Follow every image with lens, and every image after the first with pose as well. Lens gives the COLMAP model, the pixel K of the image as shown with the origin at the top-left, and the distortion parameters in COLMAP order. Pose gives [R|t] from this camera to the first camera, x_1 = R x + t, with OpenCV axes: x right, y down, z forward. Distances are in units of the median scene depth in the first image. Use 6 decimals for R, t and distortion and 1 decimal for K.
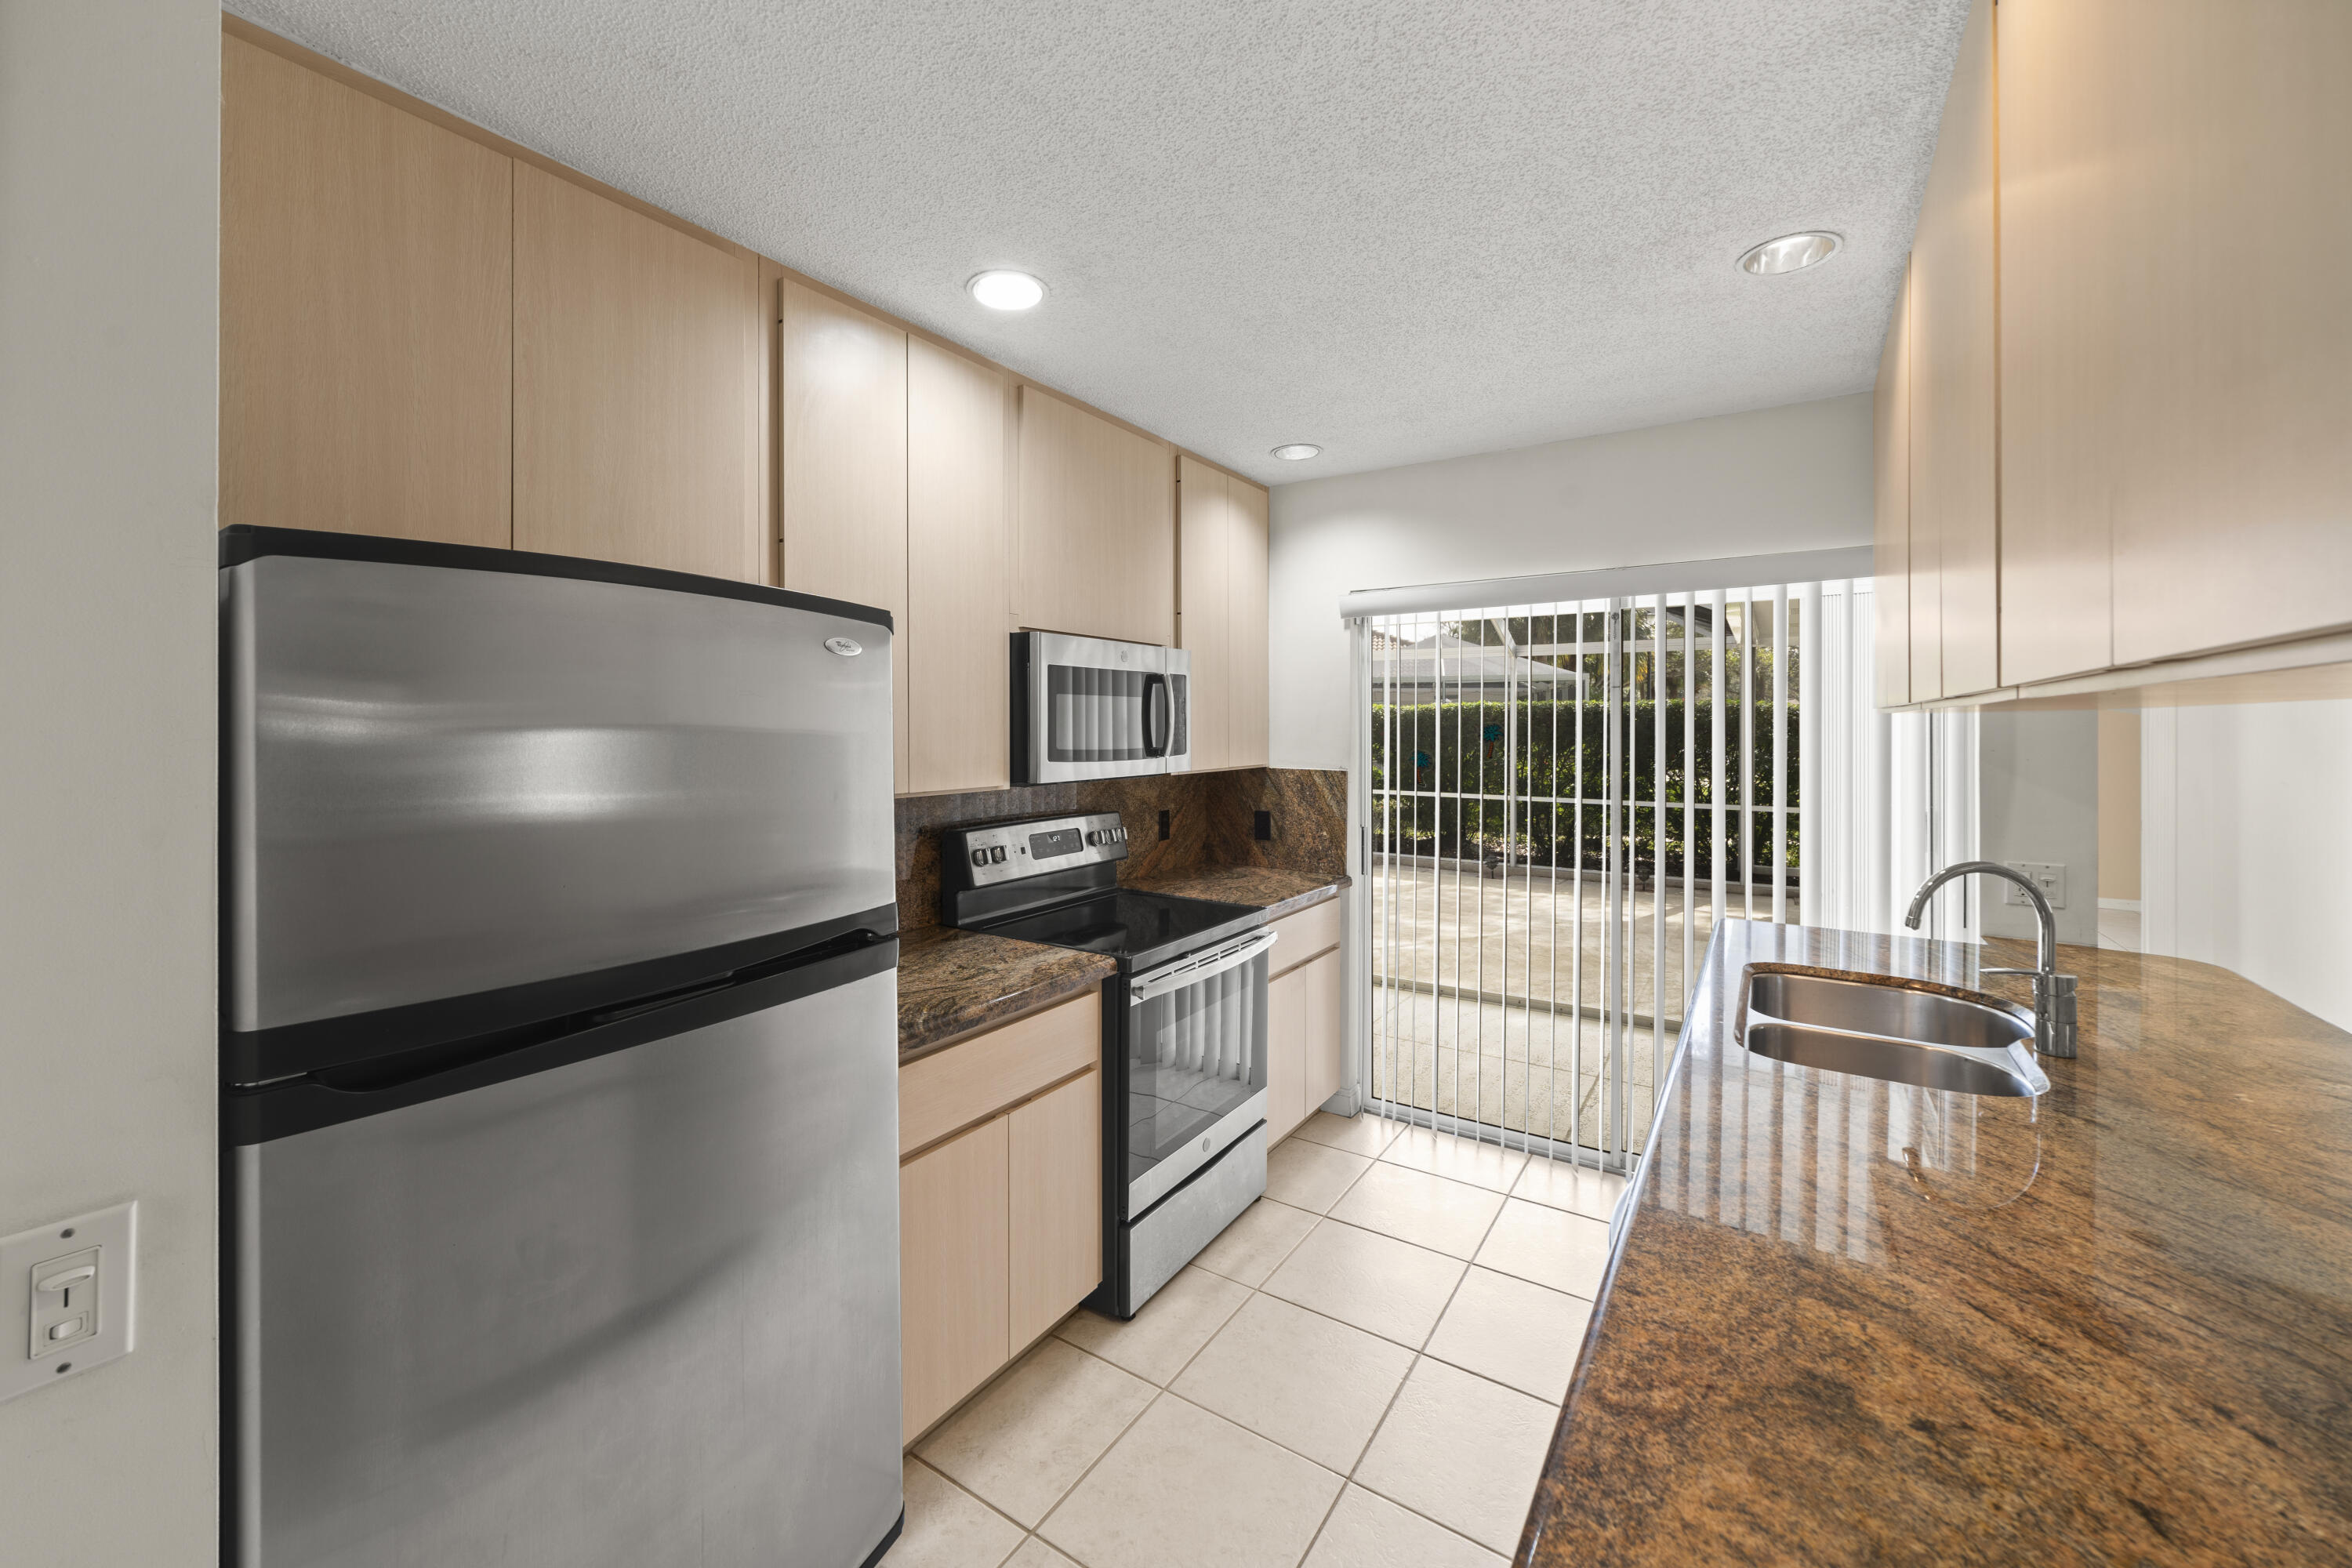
lens RADIAL K [[906.4, 0, 1171.3], [0, 906.4, 746.1], [0, 0, 1]] dist [-0.004288, 0.002398]
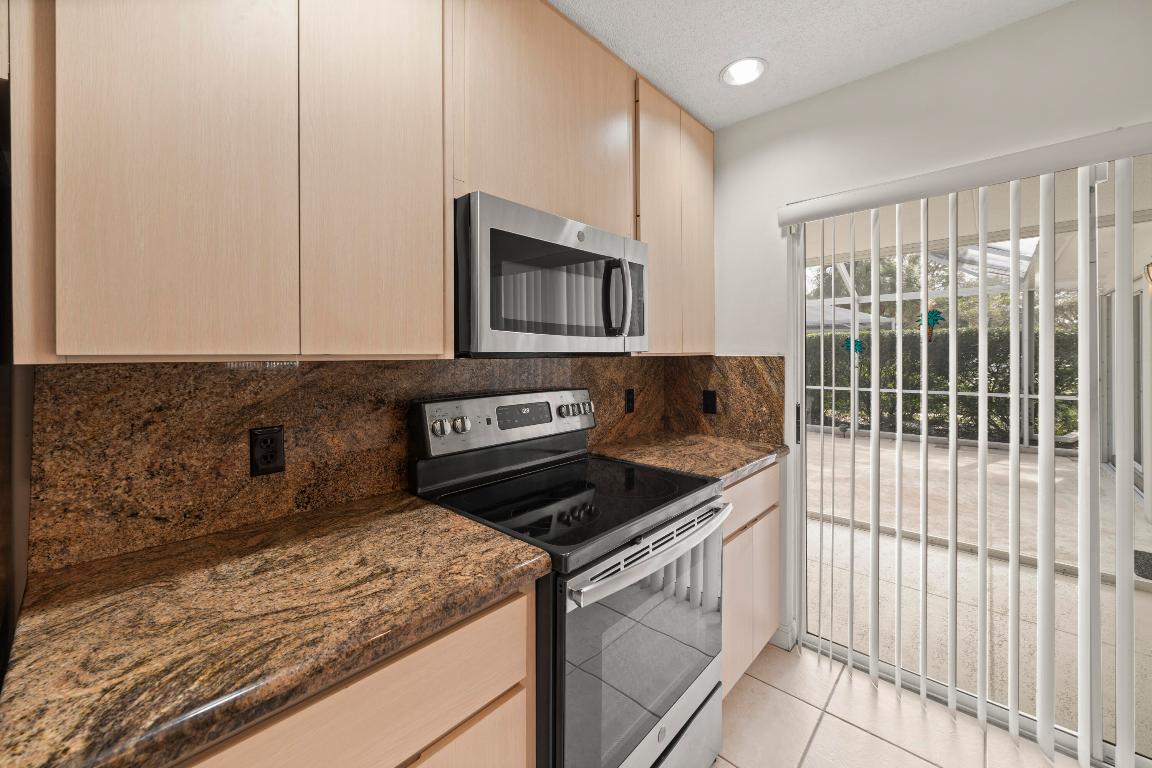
lens RADIAL K [[443.9, 0, 572.8], [0, 443.9, 367.3], [0, 0, 1]] dist [-0.004288, 0.002398]
pose [[0.985551, -0.004162, -0.169329, 0.021597], [0.004912, 0.999980, 0.004013, 0.042511], [0.169309, -0.004786, 0.985551, 0.428088]]
